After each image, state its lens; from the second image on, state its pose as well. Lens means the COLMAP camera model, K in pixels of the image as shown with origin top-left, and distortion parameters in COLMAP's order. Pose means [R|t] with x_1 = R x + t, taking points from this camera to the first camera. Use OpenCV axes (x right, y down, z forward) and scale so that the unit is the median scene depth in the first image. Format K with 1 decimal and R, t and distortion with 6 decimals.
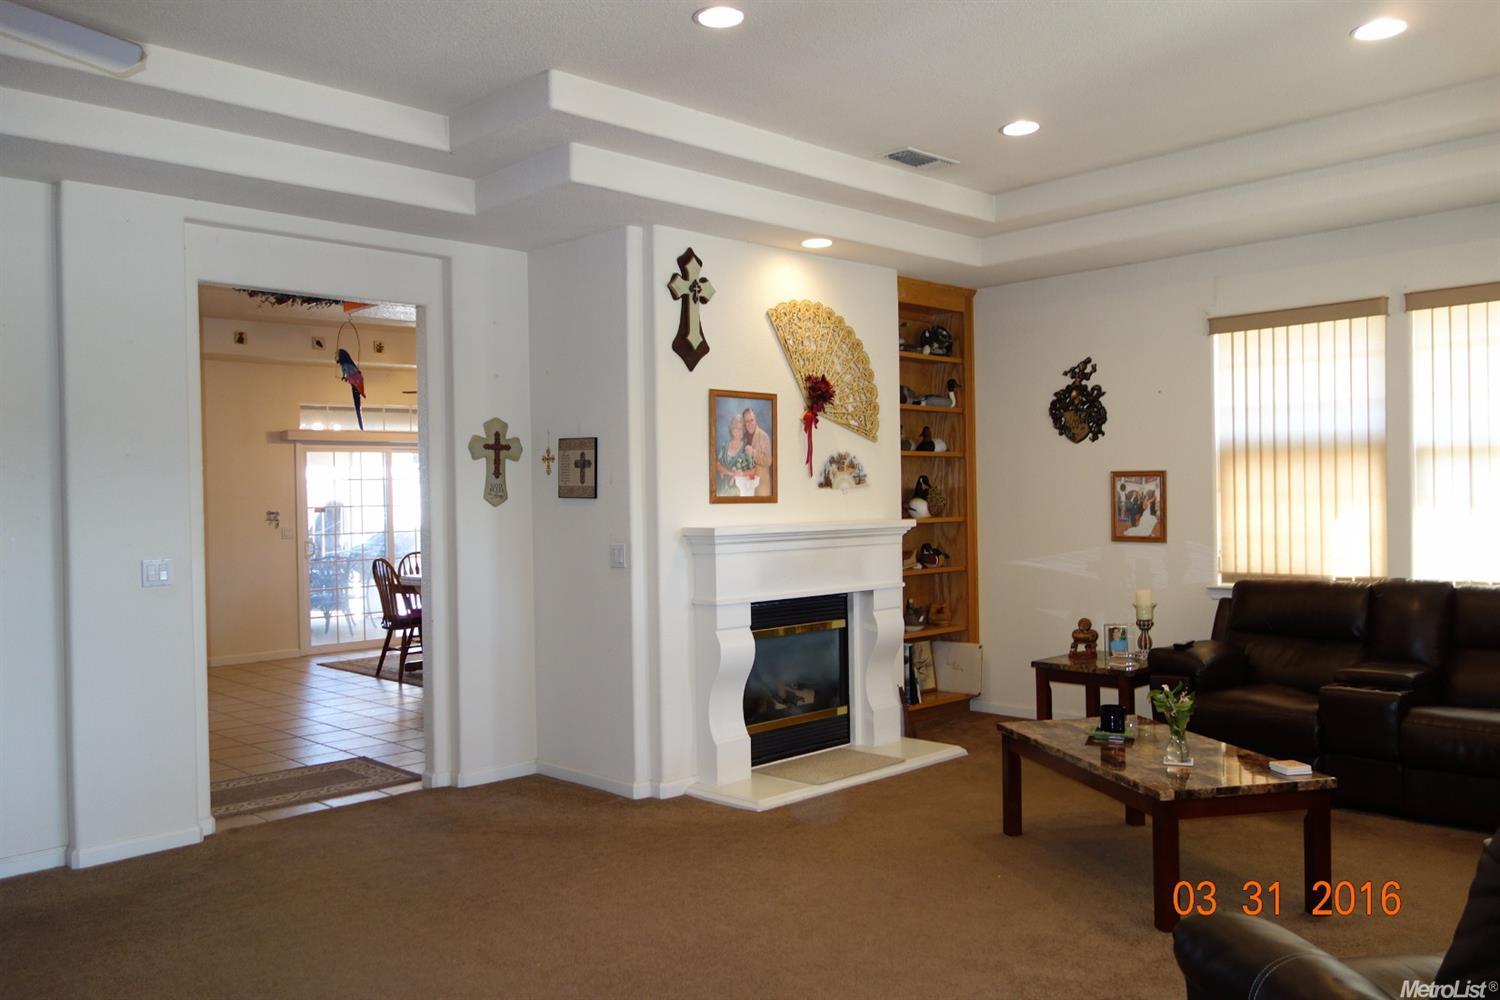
lens RADIAL K [[1183.3, 0, 750.0], [0, 1183.3, 500.0], [0, 0, 1]] dist [0.007488, -0.001269]
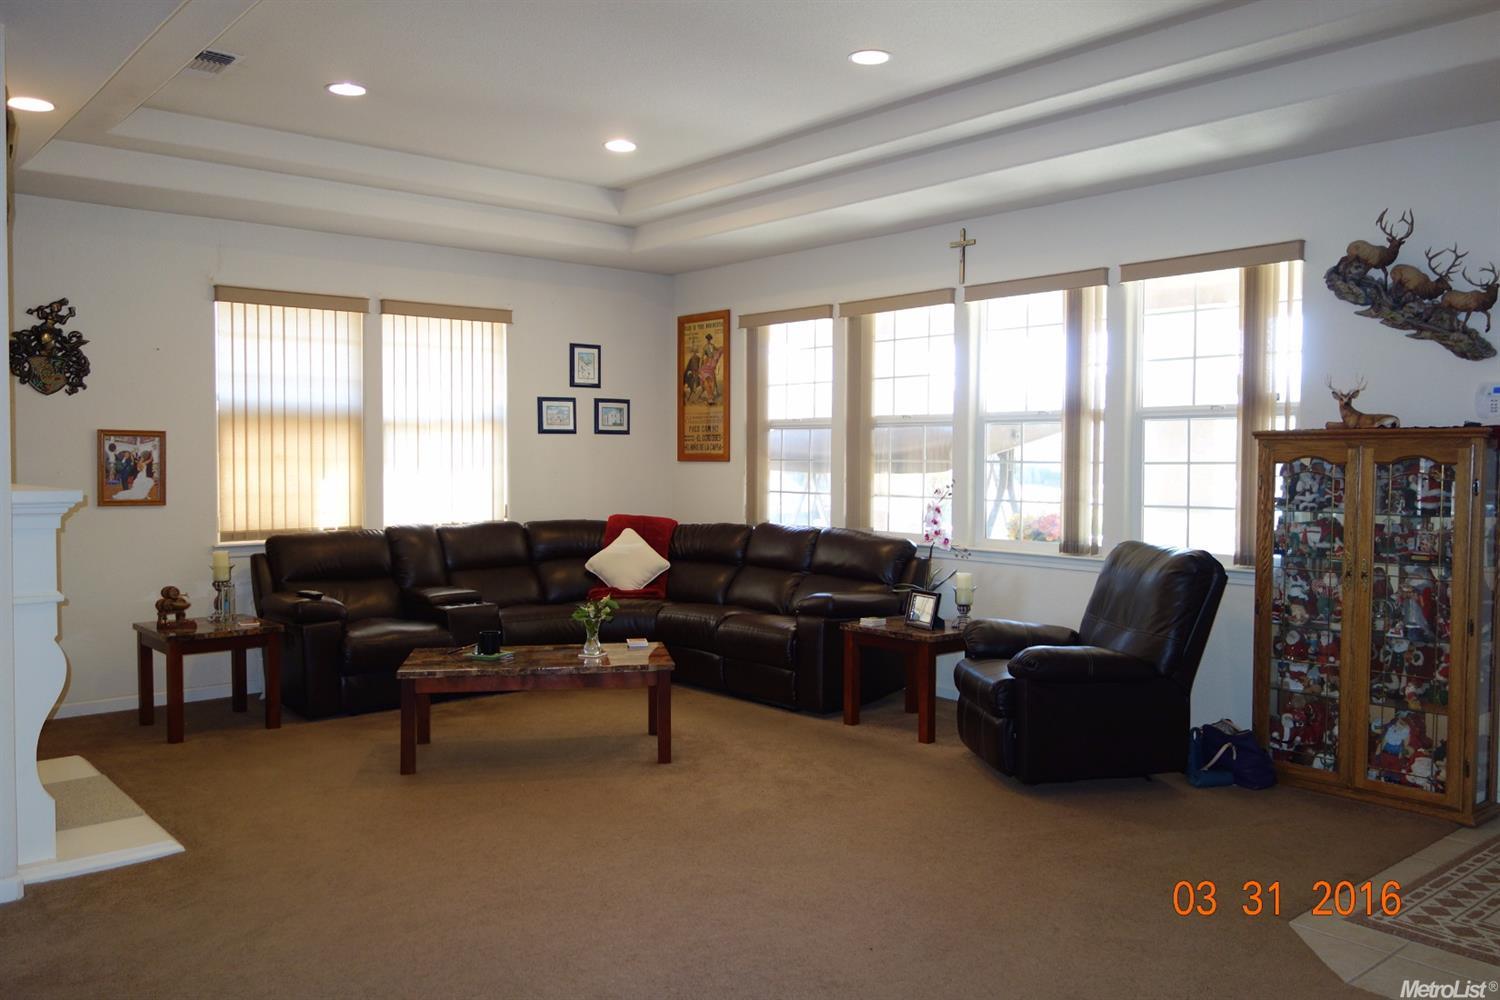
lens RADIAL K [[1183.3, 0, 750.0], [0, 1183.3, 500.0], [0, 0, 1]] dist [0.007488, -0.001269]
pose [[0.076639, -0.022727, 0.996800, -0.578843], [-0.006295, 0.999709, 0.023277, 0.005831], [-0.997039, -0.008059, 0.076474, 0.440656]]
